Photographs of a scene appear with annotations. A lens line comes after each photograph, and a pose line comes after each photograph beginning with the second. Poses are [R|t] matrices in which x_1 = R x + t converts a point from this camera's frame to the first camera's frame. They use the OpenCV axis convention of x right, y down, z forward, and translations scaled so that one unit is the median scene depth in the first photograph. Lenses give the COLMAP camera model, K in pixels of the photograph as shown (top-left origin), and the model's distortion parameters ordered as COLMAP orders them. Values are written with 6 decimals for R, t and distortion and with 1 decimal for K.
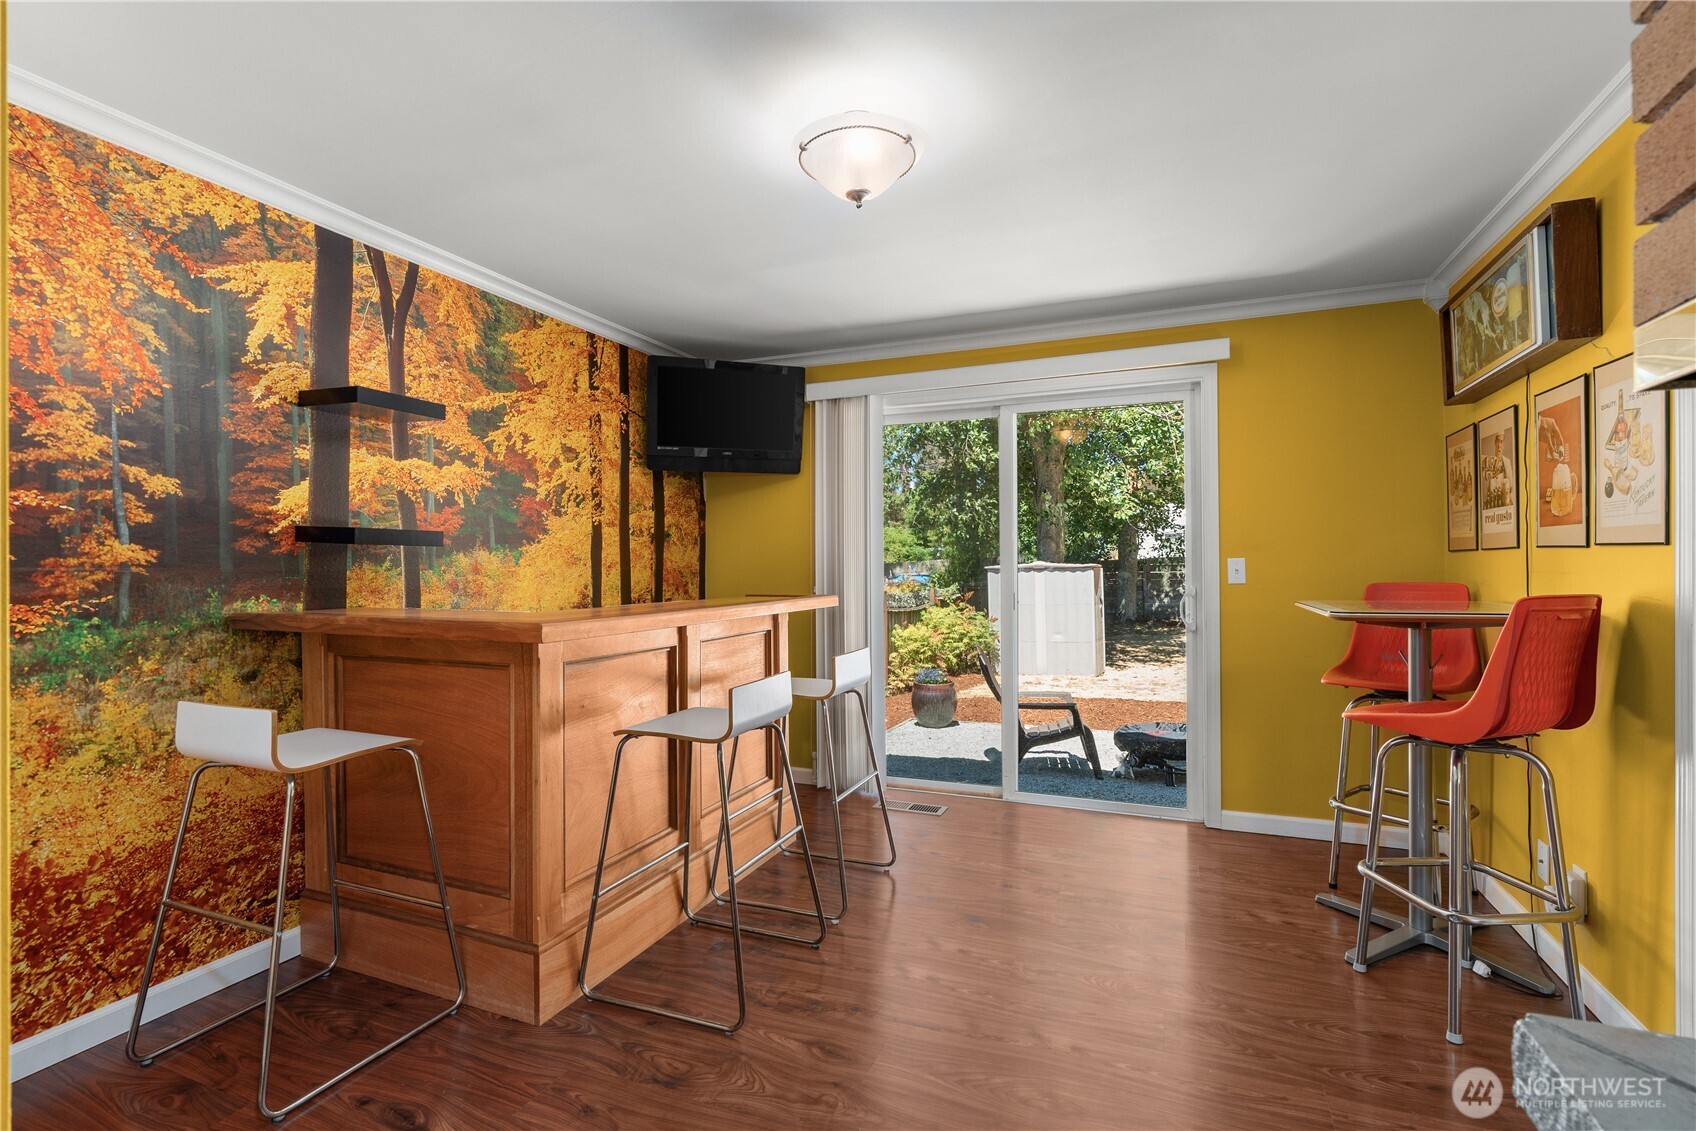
lens RADIAL K [[785.2, 0, 840.9], [0, 785.2, 563.7], [0, 0, 1]] dist [-0.000510, -0.000049]
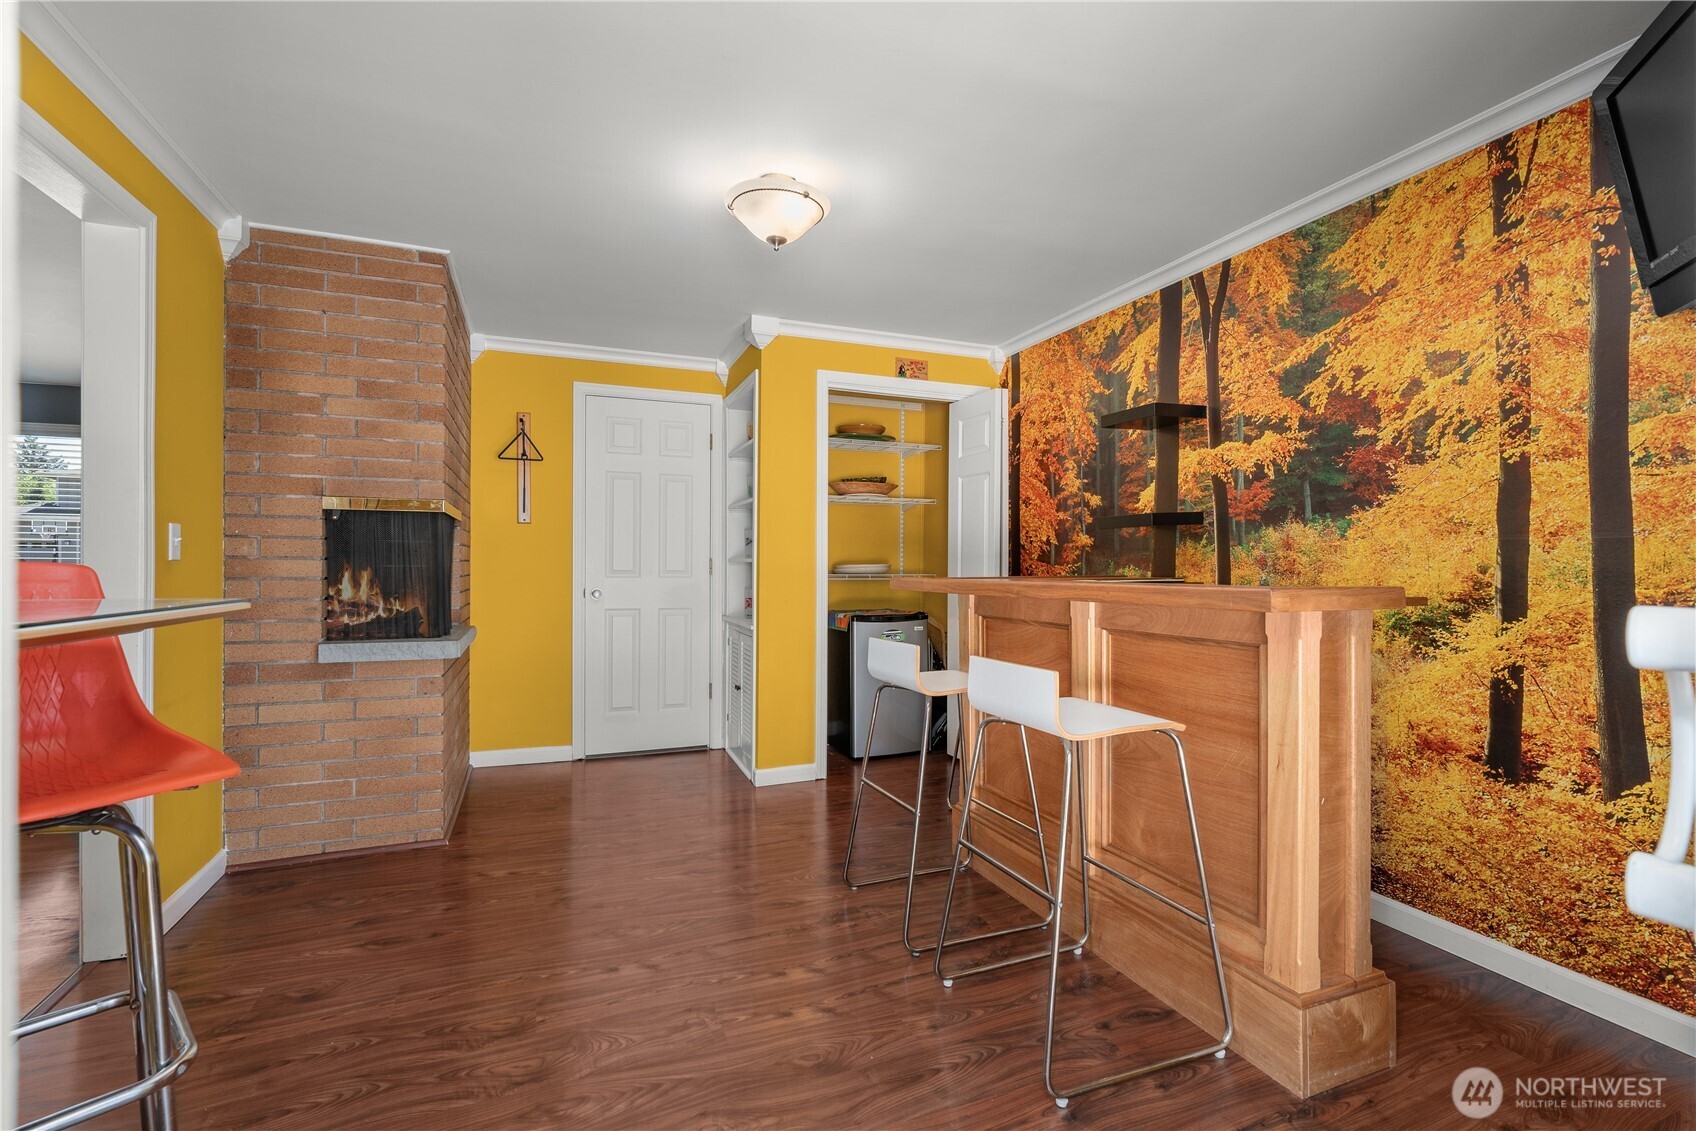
lens RADIAL K [[785.2, 0, 845.3], [0, 785.2, 569.2], [0, 0, 1]] dist [-0.000510, -0.000049]
pose [[-0.714171, 0.007721, -0.699929, 0.534547], [0.004450, 0.999969, 0.006489, 0.027558], [0.699957, 0.001520, -0.714183, 1.290036]]
